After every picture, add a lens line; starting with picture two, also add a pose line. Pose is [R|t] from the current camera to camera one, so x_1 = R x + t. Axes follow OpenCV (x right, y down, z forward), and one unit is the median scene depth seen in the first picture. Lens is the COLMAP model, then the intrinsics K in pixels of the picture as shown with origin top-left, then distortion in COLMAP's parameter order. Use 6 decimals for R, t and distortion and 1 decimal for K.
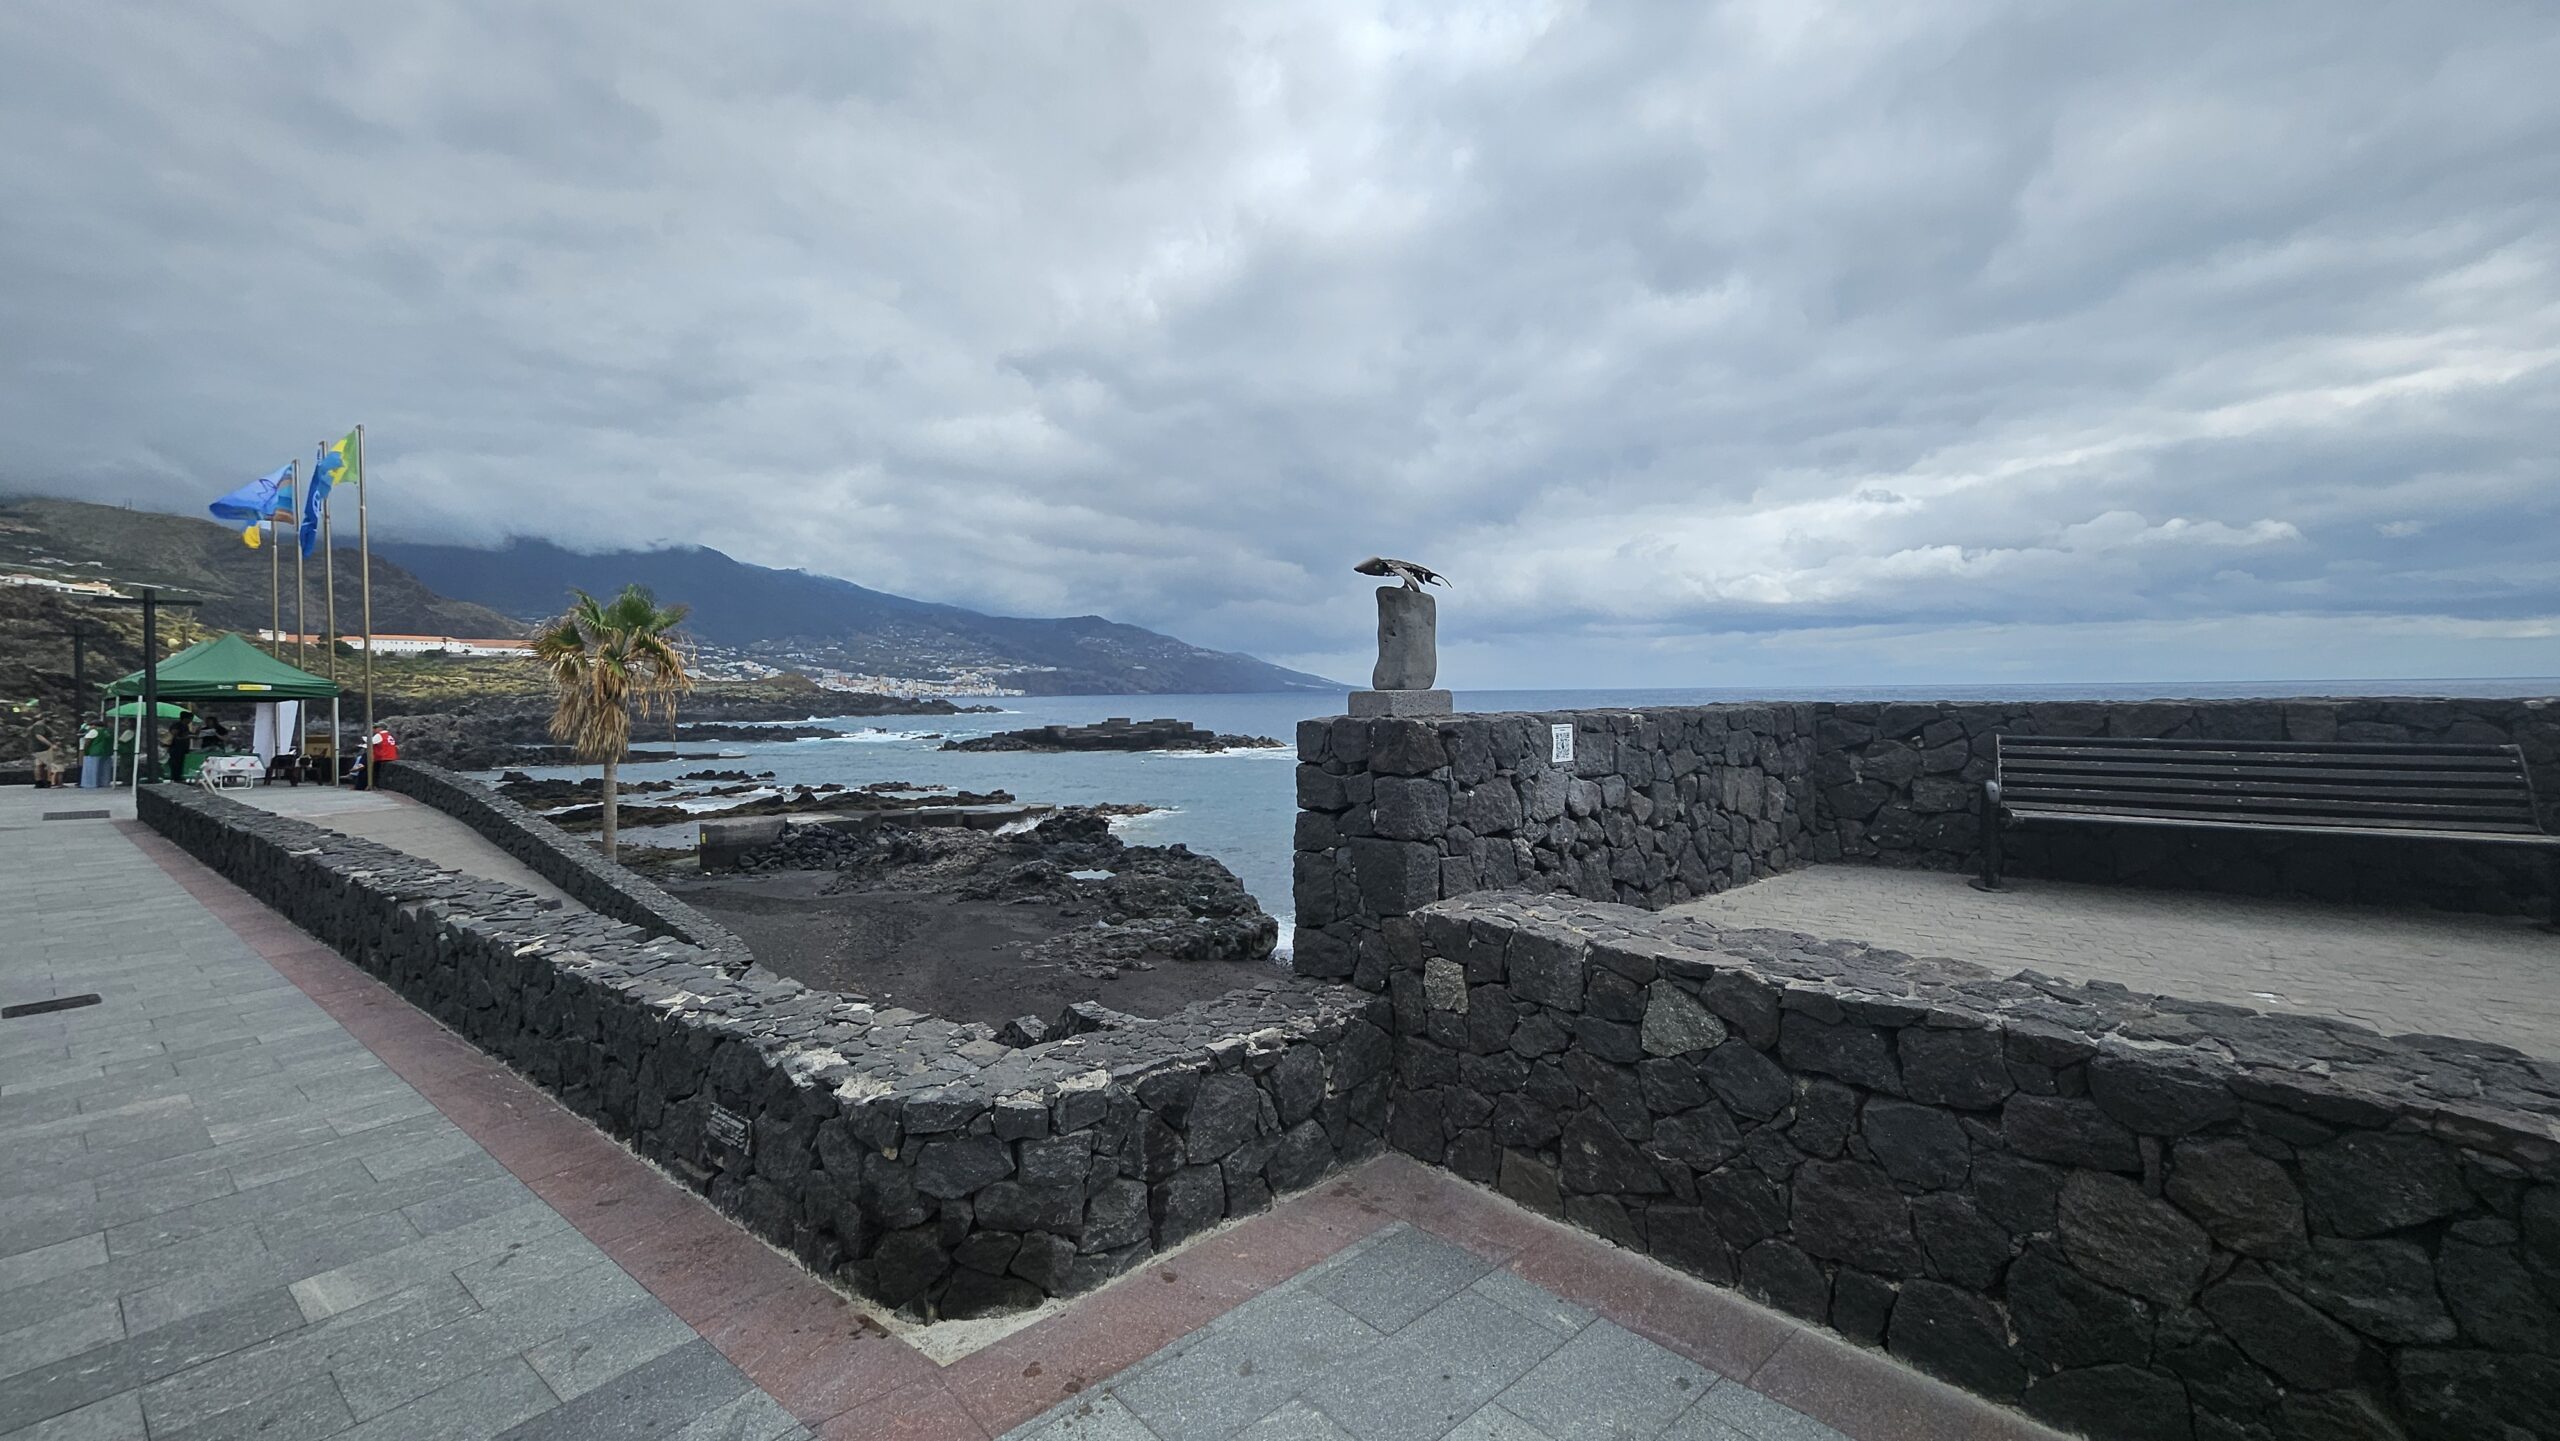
lens RADIAL K [[1011.9, 0, 1258.1], [0, 1011.9, 696.9], [0, 0, 1]] dist [0.008608, -0.003222]
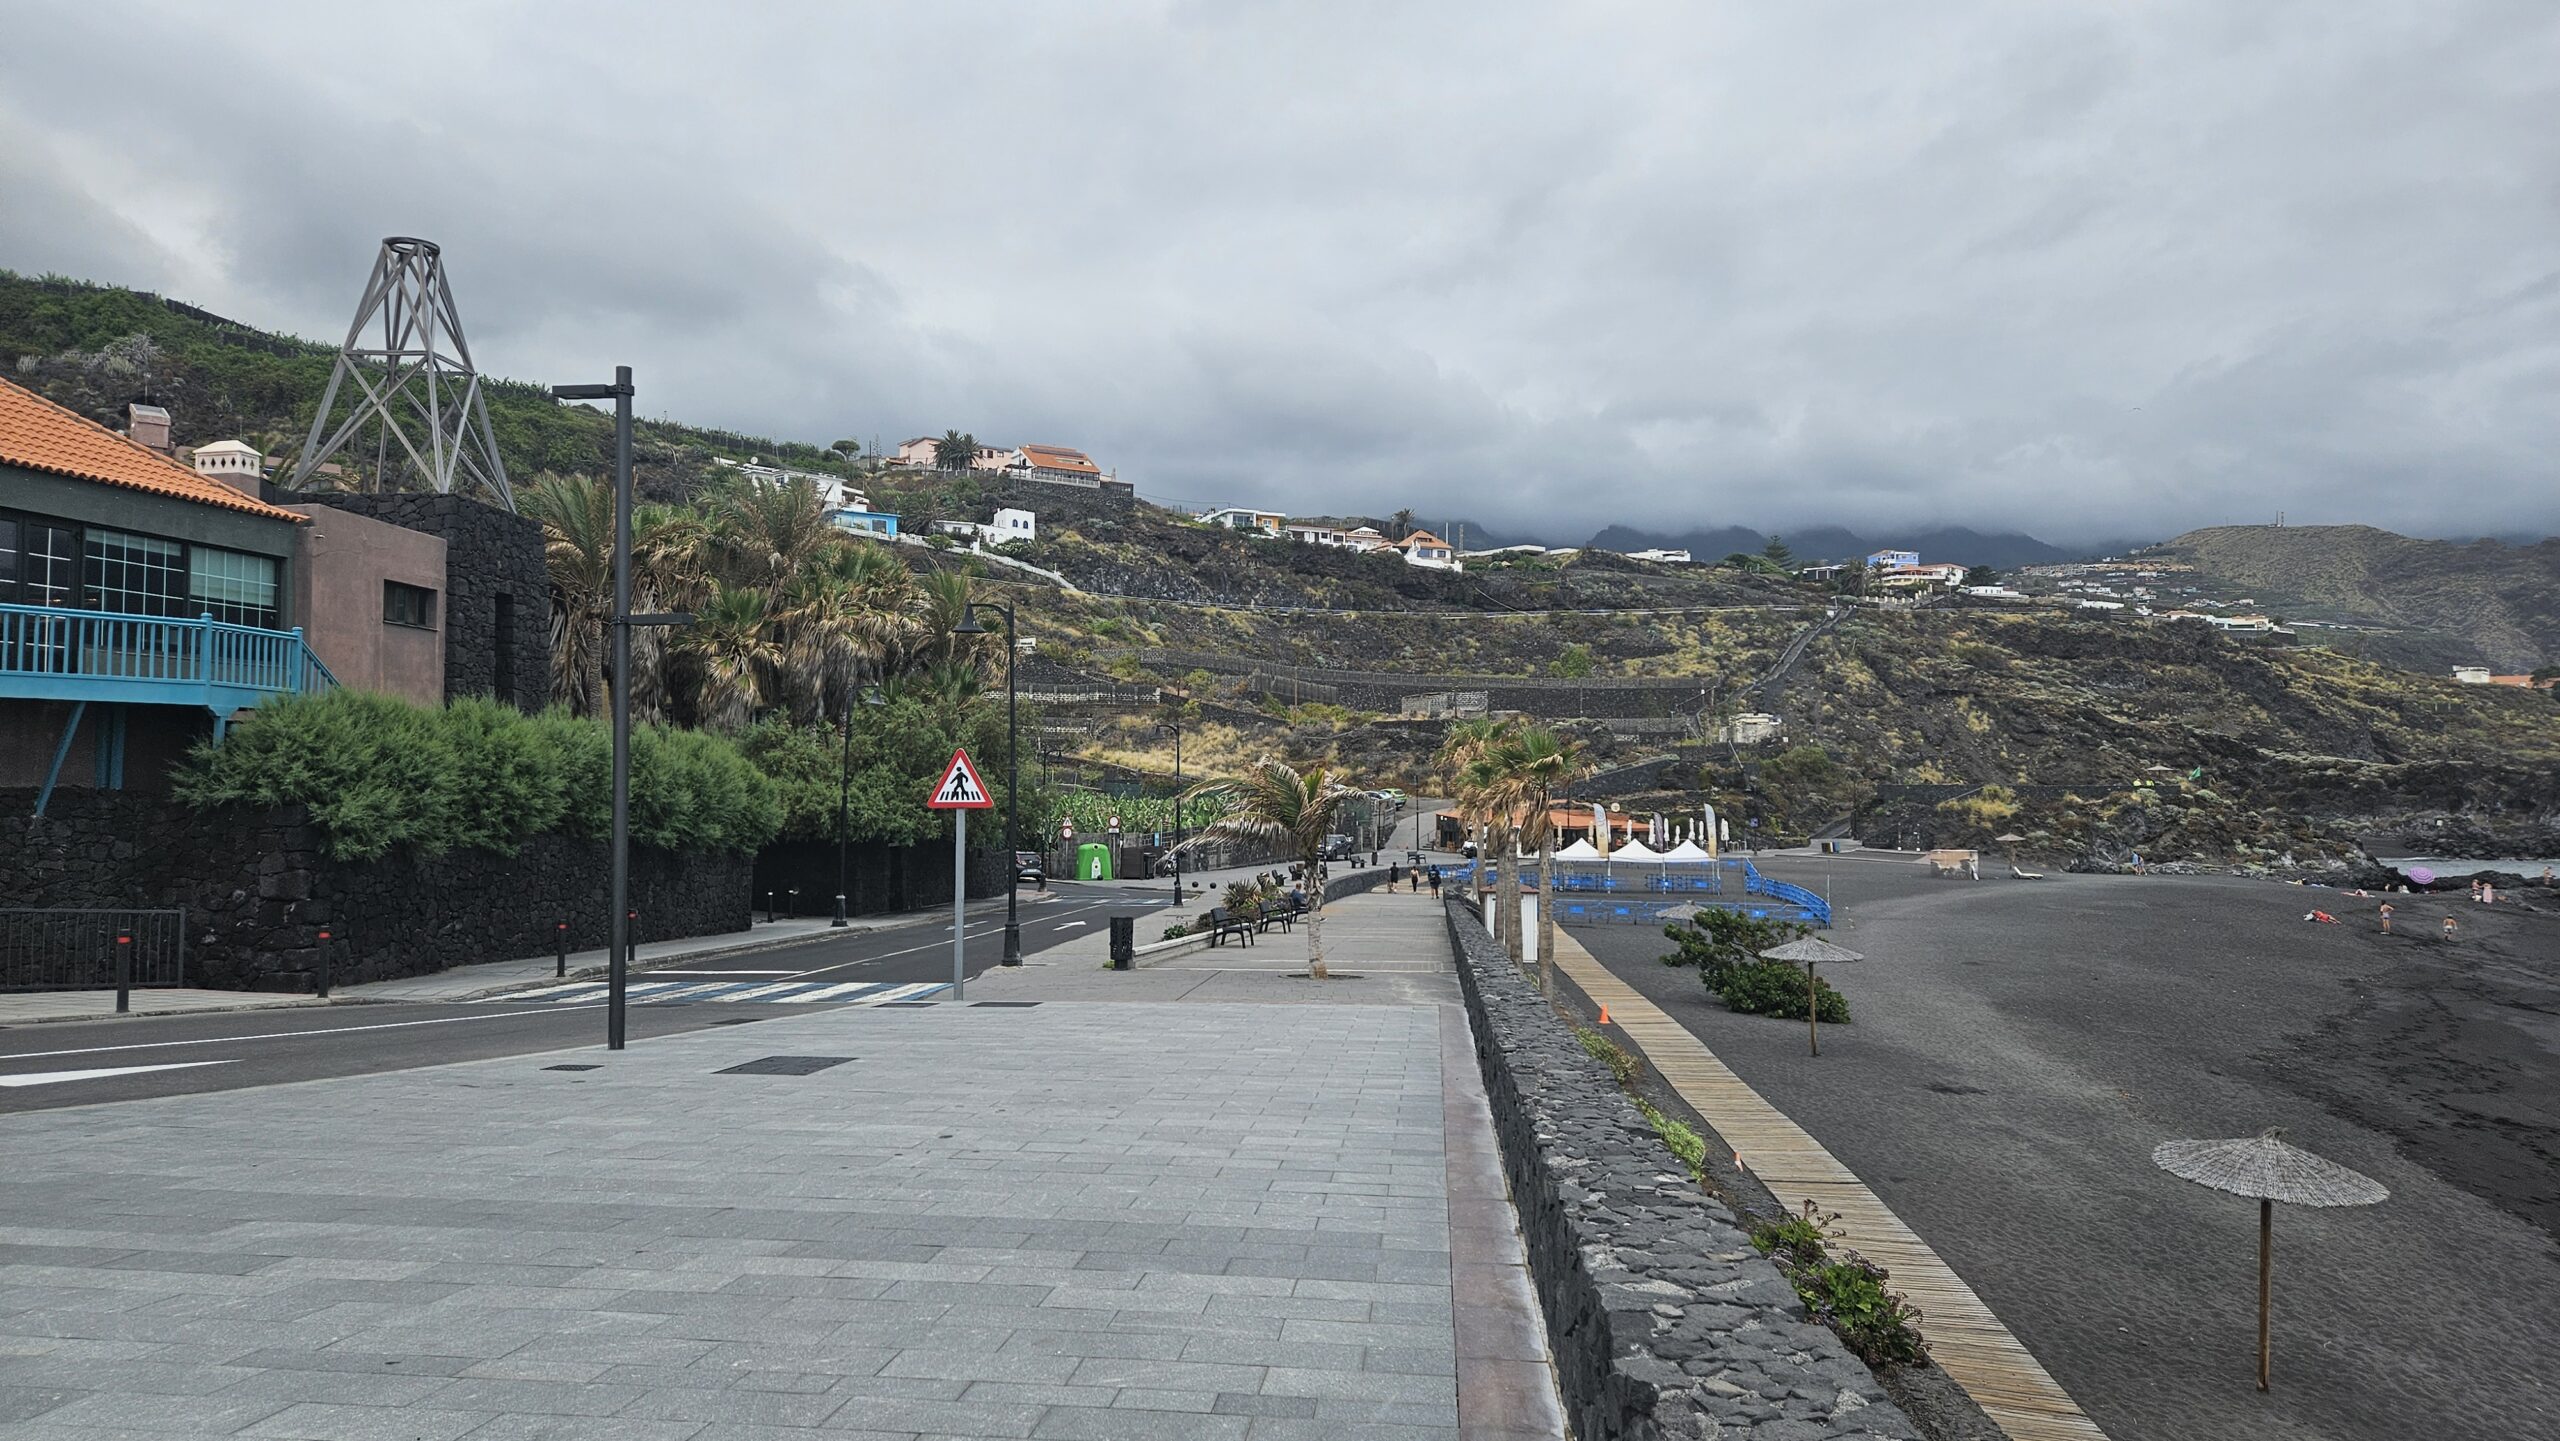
lens RADIAL K [[1709.4, 0, 1280.0], [0, 1709.4, 720.5], [0, 0, 1]] dist [0.086885, -0.082336]
pose [[0.210419, -0.028213, -0.977204, -0.271456], [-0.005457, 0.999534, -0.030033, 0.010288], [0.977596, 0.011652, 0.210167, 0.221251]]
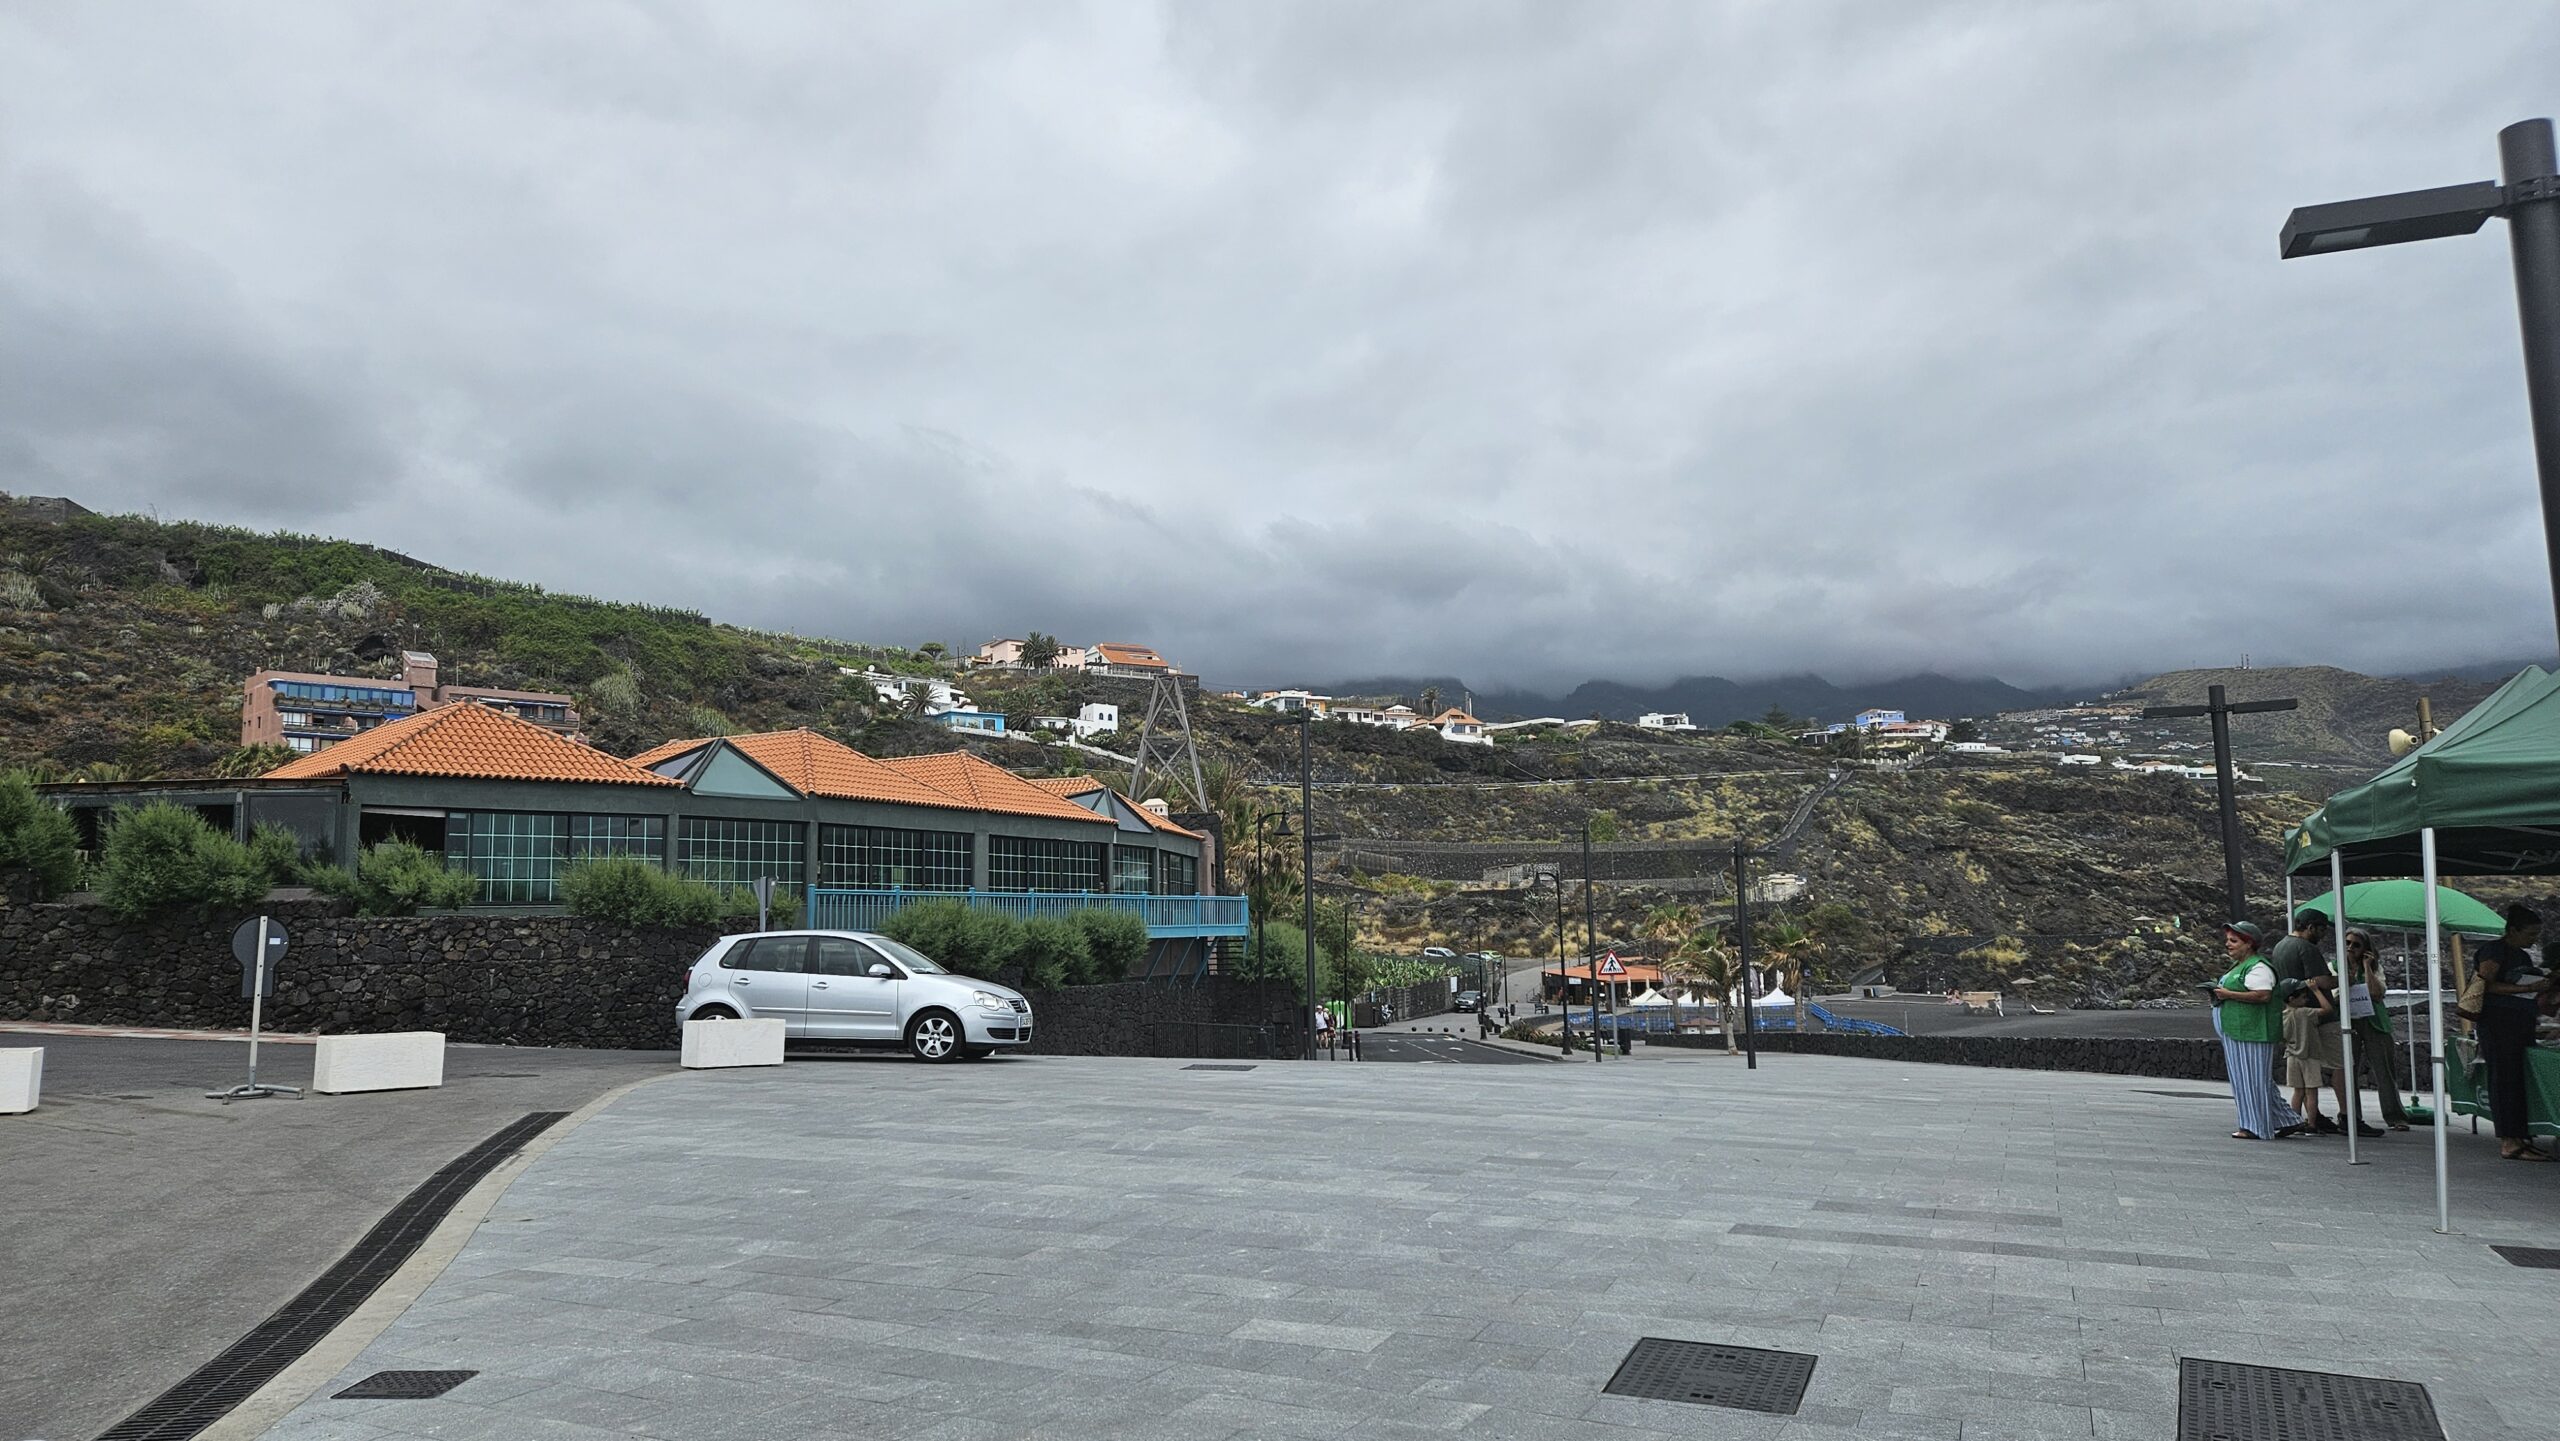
lens RADIAL K [[1709.4, 0, 1280.0], [0, 1709.4, 720.5], [0, 0, 1]] dist [0.086885, -0.082336]
pose [[0.217944, -0.123966, -0.968056, -0.103786], [0.020204, 0.992261, -0.122517, 0.003917], [0.975752, 0.007143, 0.218762, 0.089335]]
